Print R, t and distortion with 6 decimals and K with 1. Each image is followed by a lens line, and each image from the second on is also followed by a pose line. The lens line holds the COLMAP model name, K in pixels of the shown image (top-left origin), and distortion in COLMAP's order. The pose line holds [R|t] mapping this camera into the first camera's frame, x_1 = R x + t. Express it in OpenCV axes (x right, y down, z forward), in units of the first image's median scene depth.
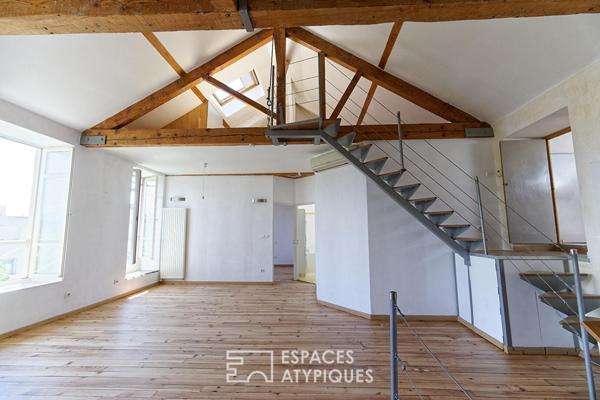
lens RADIAL K [[257.0, 0, 300.0], [0, 257.0, 200.4], [0, 0, 1]] dist [0.000041, 0.000087]
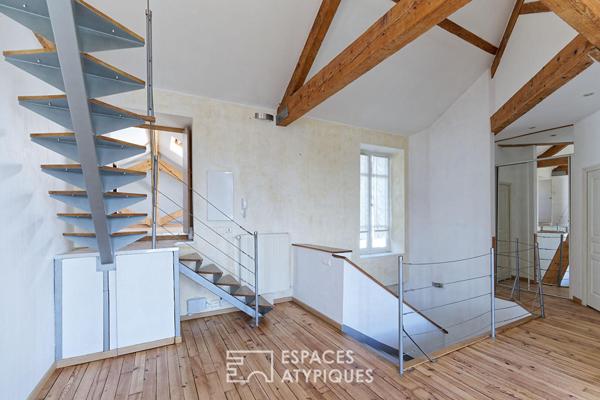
lens RADIAL K [[284.3, 0, 327.0], [0, 284.3, 218.6], [0, 0, 1]] dist [0.022523, 0.000651]
pose [[-0.579408, 0.004366, 0.815026, -0.224783], [-0.083709, 0.994379, -0.064836, 0.071683], [-0.810727, -0.105791, -0.575786, 0.638311]]
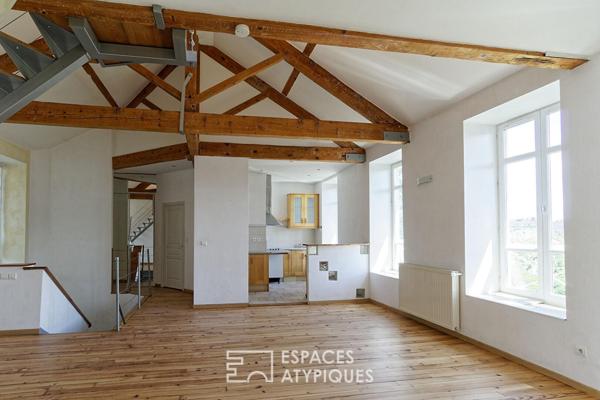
lens RADIAL K [[328.3, 0, 270.6], [0, 328.3, 223.6], [0, 0, 1]] dist [0.004167, 0.000034]
pose [[-0.969692, 0.001146, -0.244329, -0.083019], [0.034805, 0.990439, -0.133488, 0.134412], [0.241840, -0.137946, -0.960460, 1.196592]]
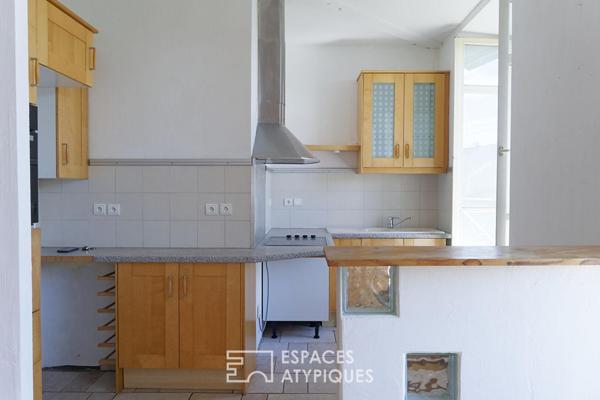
lens RADIAL K [[483.2, 0, 304.8], [0, 483.2, 195.7], [0, 0, 1]] dist [-0.011912, 0.003262]
pose [[-0.997683, 0.005866, -0.067784, -0.468385], [0.011831, 0.996056, -0.087939, 0.042881], [0.067000, -0.088537, -0.993817, 0.368501]]
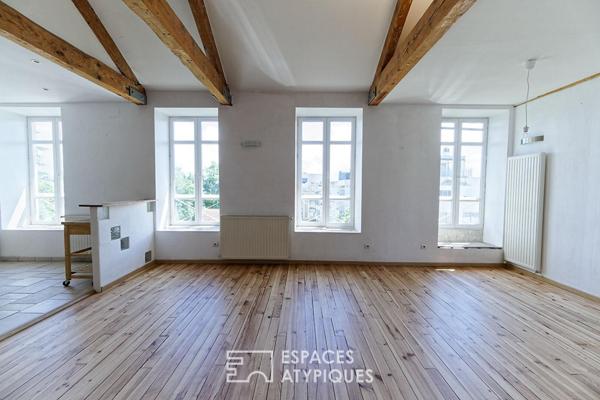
lens RADIAL K [[252.0, 0, 296.5], [0, 252.0, 201.1], [0, 0, 1]] dist [0.001838, 0.002476]
pose [[0.038001, 0.061582, -0.997378, 0.129440], [0.102648, 0.992579, 0.065197, 0.054374], [0.993992, -0.104856, 0.031398, 0.530815]]
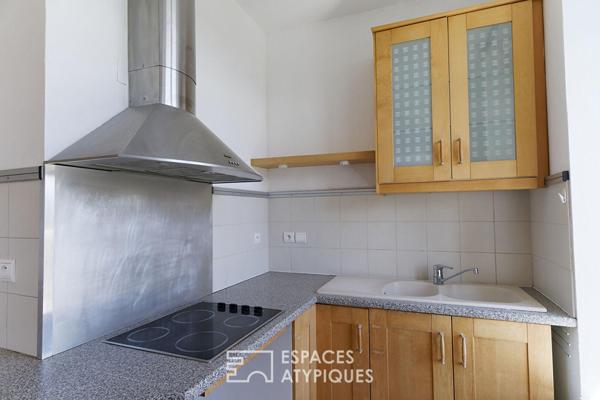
lens RADIAL K [[328.3, 0, 296.1], [0, 328.3, 199.2], [0, 0, 1]] dist [0.004167, 0.000034]
pose [[-0.949444, 0.033686, 0.312124, -0.672029], [-0.013649, 0.988857, -0.148240, -0.016242], [-0.313639, -0.145005, -0.938405, -0.158313]]
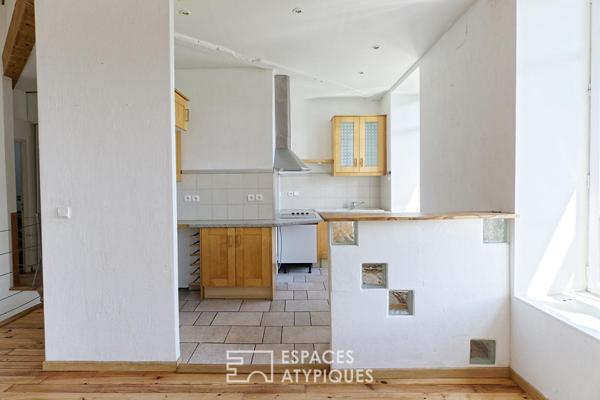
lens RADIAL K [[328.3, 0, 288.0], [0, 328.3, 189.0], [0, 0, 1]] dist [0.004167, 0.000034]
pose [[-0.998445, 0.017436, -0.052940, -0.432740], [0.022281, 0.995477, -0.092355, 0.056407], [0.051090, -0.093391, -0.994318, 0.500699]]
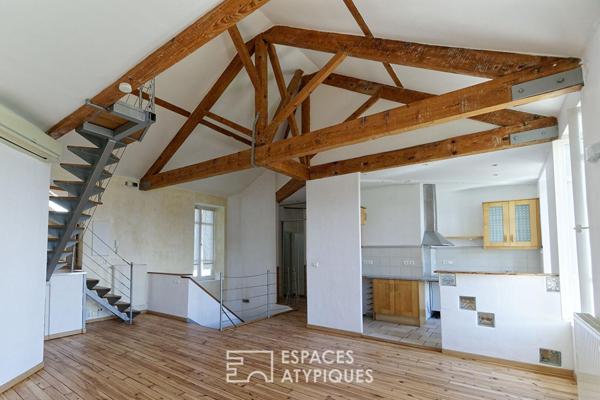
lens RADIAL K [[299.8, 0, 242.3], [0, 299.8, 238.0], [0, 0, 1]] dist [-0.001262, 0.002597]
pose [[-0.808388, 0.034177, 0.587657, -0.562652], [-0.064178, 0.987245, -0.145701, 0.119036], [-0.585141, -0.155498, -0.795884, 1.041579]]
